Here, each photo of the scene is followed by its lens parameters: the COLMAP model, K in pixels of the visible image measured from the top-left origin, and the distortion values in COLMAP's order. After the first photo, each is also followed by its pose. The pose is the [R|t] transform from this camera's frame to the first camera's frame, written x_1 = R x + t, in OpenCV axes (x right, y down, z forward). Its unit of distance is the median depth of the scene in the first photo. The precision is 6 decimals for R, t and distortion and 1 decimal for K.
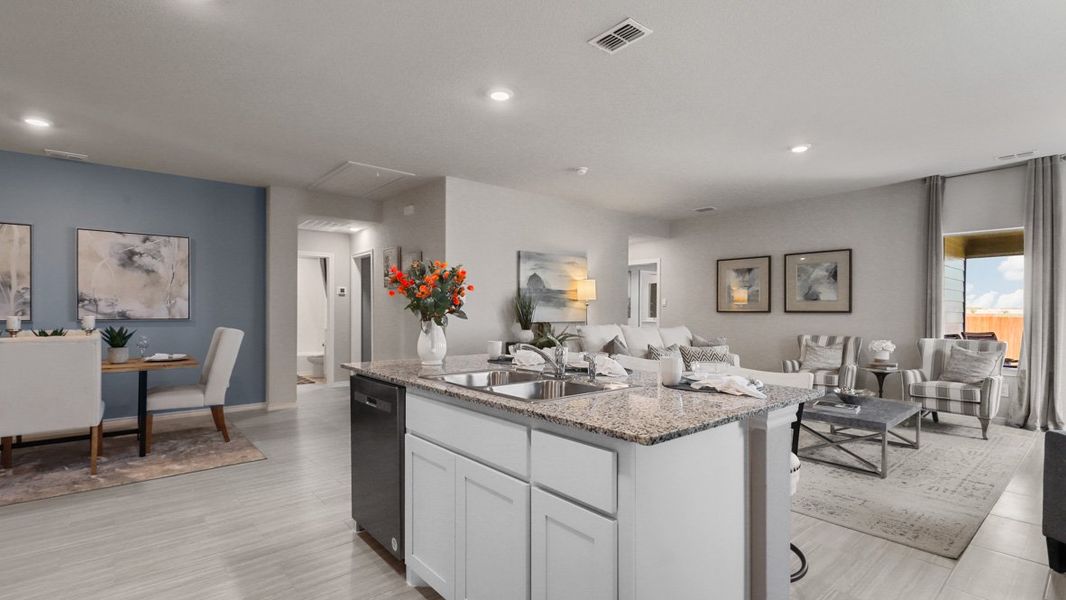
lens RADIAL K [[484.9, 0, 537.8], [0, 484.9, 308.8], [0, 0, 1]] dist [-0.001250, -0.000168]
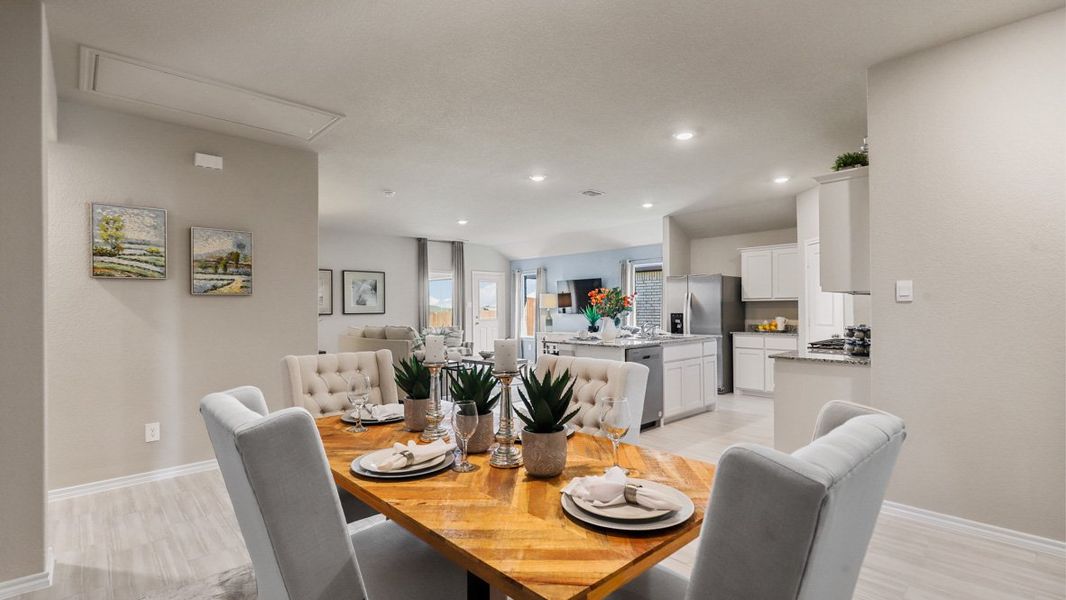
lens RADIAL K [[484.9, 0, 532.5], [0, 484.9, 298.6], [0, 0, 1]] dist [-0.001250, -0.000168]
pose [[-0.048500, 0.018075, 0.998660, -1.083201], [0.007394, 0.999815, -0.017737, -0.010545], [-0.998796, 0.006524, -0.048624, 0.718397]]
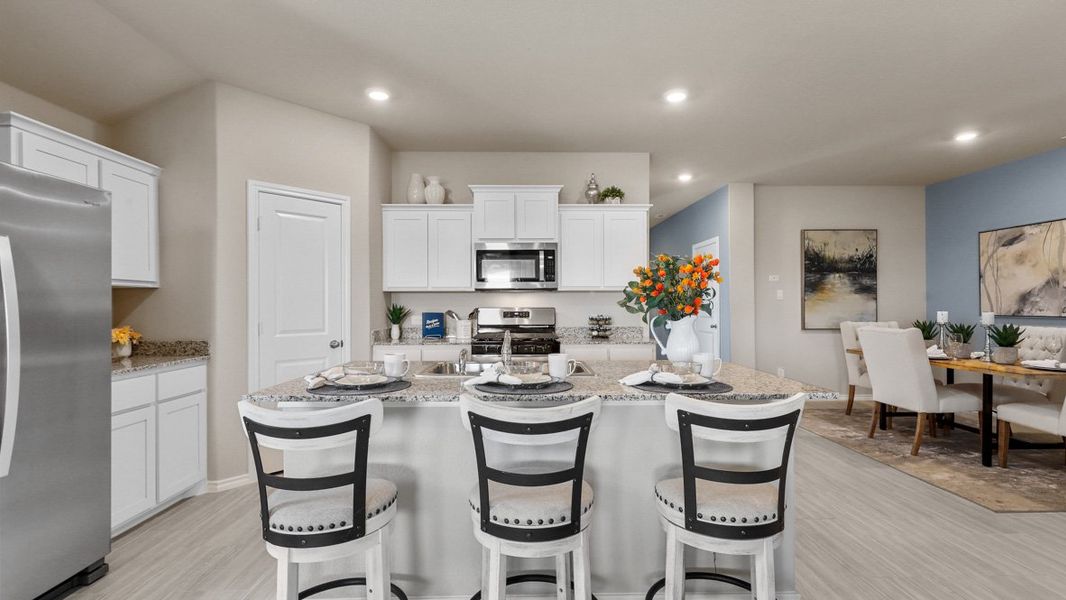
lens RADIAL K [[484.9, 0, 531.0], [0, 484.9, 302.6], [0, 0, 1]] dist [-0.001250, -0.000168]
pose [[-0.634167, -0.003710, -0.773187, 0.335116], [0.001497, 0.999981, -0.006027, -0.000425], [0.773195, -0.004980, -0.634149, 0.694618]]
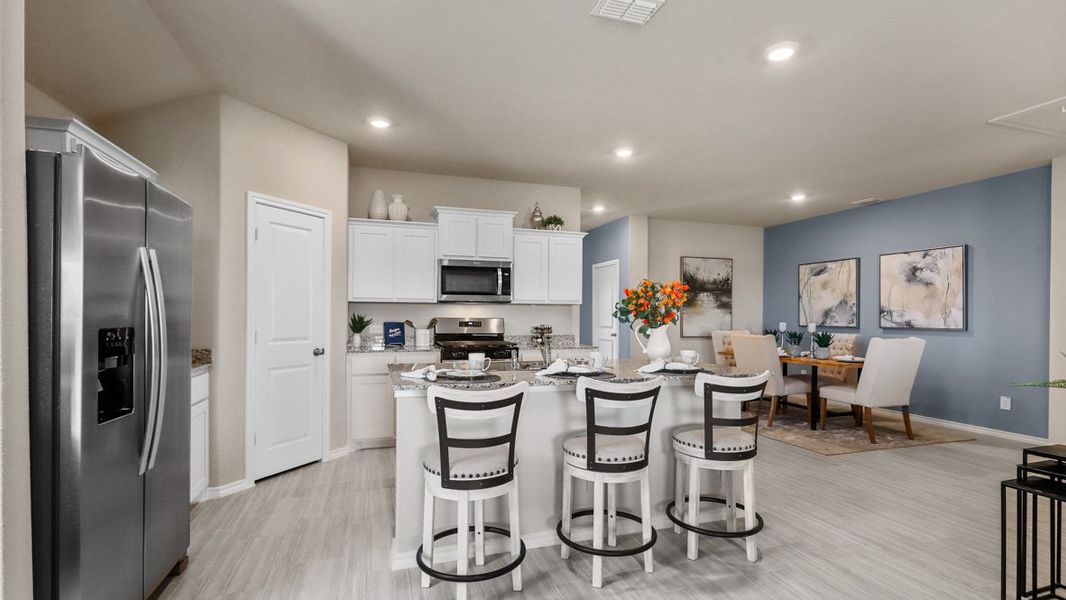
lens RADIAL K [[484.9, 0, 532.5], [0, 484.9, 316.0], [0, 0, 1]] dist [-0.001250, -0.000168]
pose [[-0.385781, -0.004193, -0.922581, 0.532690], [-0.005404, 0.999983, -0.002285, 0.000979], [0.922574, 0.004104, -0.385797, 0.608310]]
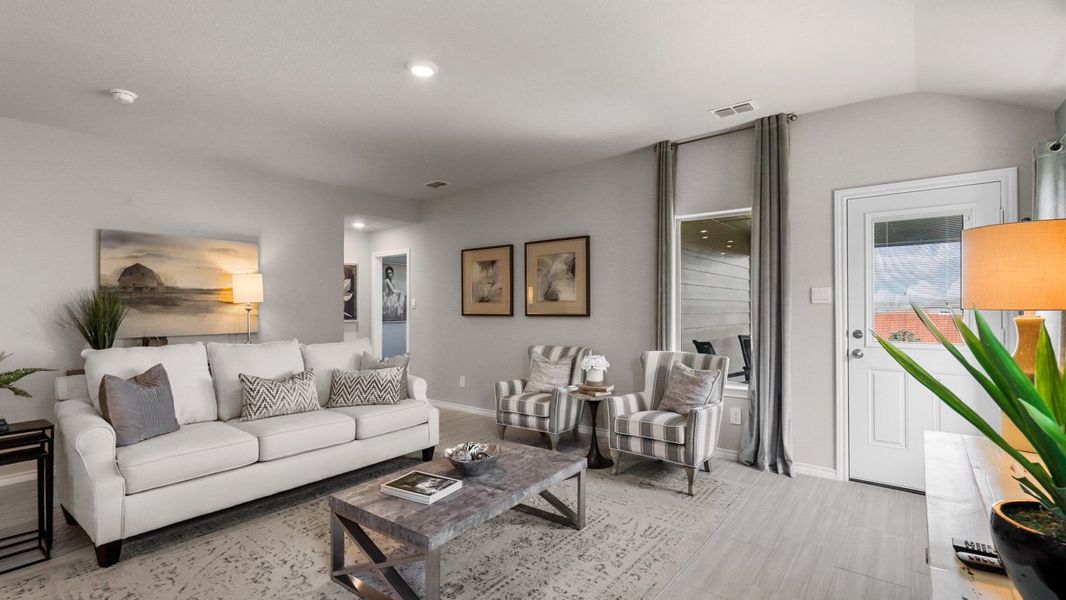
lens RADIAL K [[484.9, 0, 533.3], [0, 484.9, 303.3], [0, 0, 1]] dist [-0.001250, -0.000168]
pose [[0.980604, -0.008594, 0.195810, 0.478479], [0.009626, 0.999944, -0.004321, -0.012956], [-0.195762, 0.006122, 0.980632, 0.290047]]
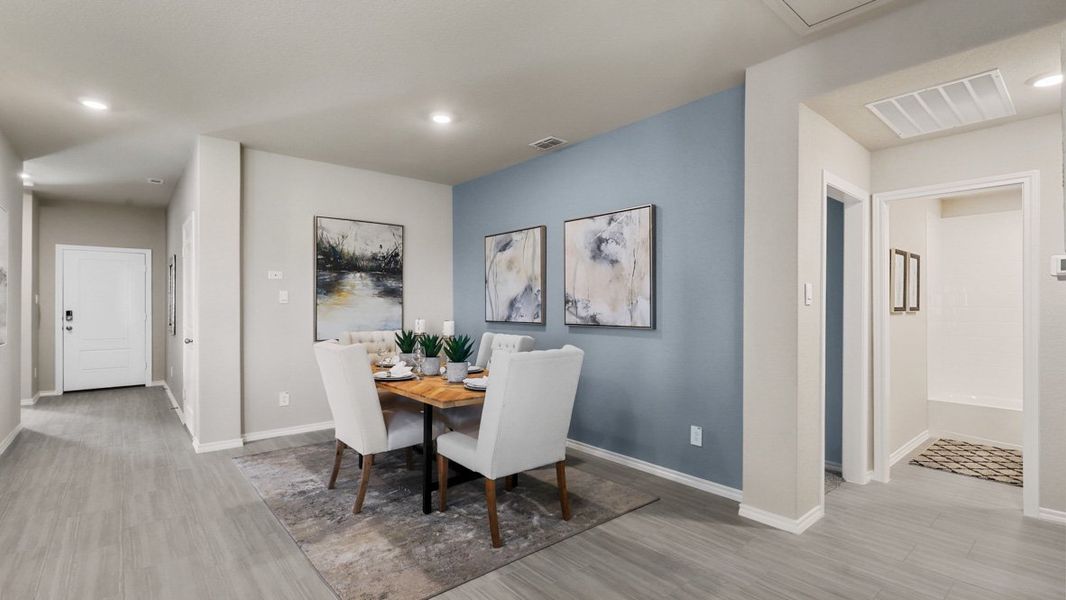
lens RADIAL K [[484.9, 0, 535.2], [0, 484.9, 303.5], [0, 0, 1]] dist [-0.001250, -0.000168]
pose [[0.002009, -0.007946, -0.999966, -0.054834], [-0.001314, 0.999968, -0.007948, -0.007097], [0.999997, 0.001330, 0.001998, 0.882664]]
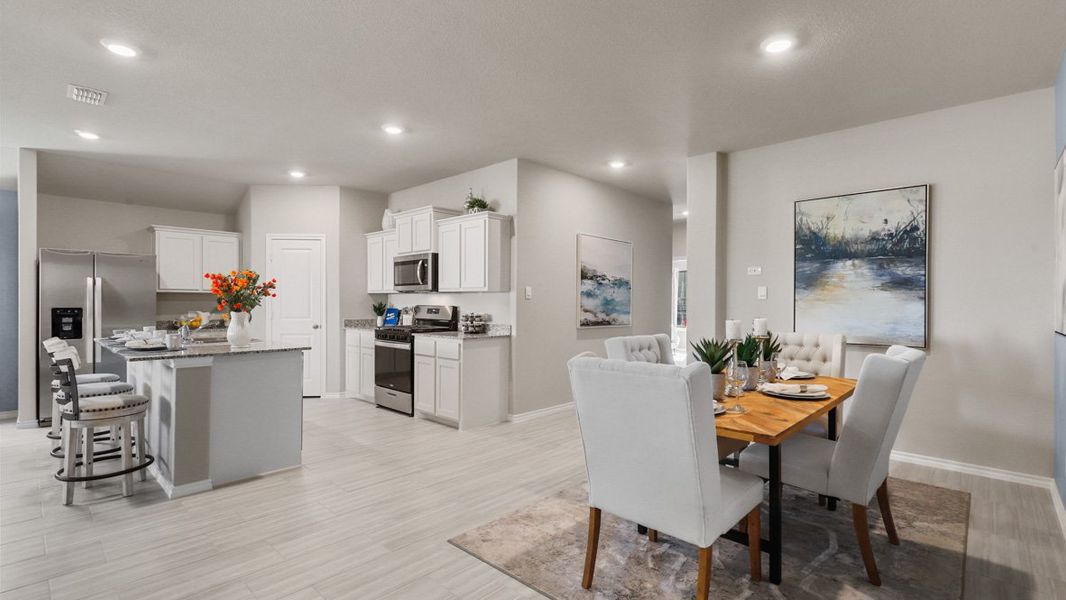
lens RADIAL K [[484.9, 0, 534.5], [0, 484.9, 304.6], [0, 0, 1]] dist [-0.001250, -0.000168]
pose [[-0.994364, -0.005116, -0.105899, -0.454956], [-0.005965, 0.999953, 0.007708, -0.008613], [0.105855, 0.008296, -0.994347, 1.246349]]
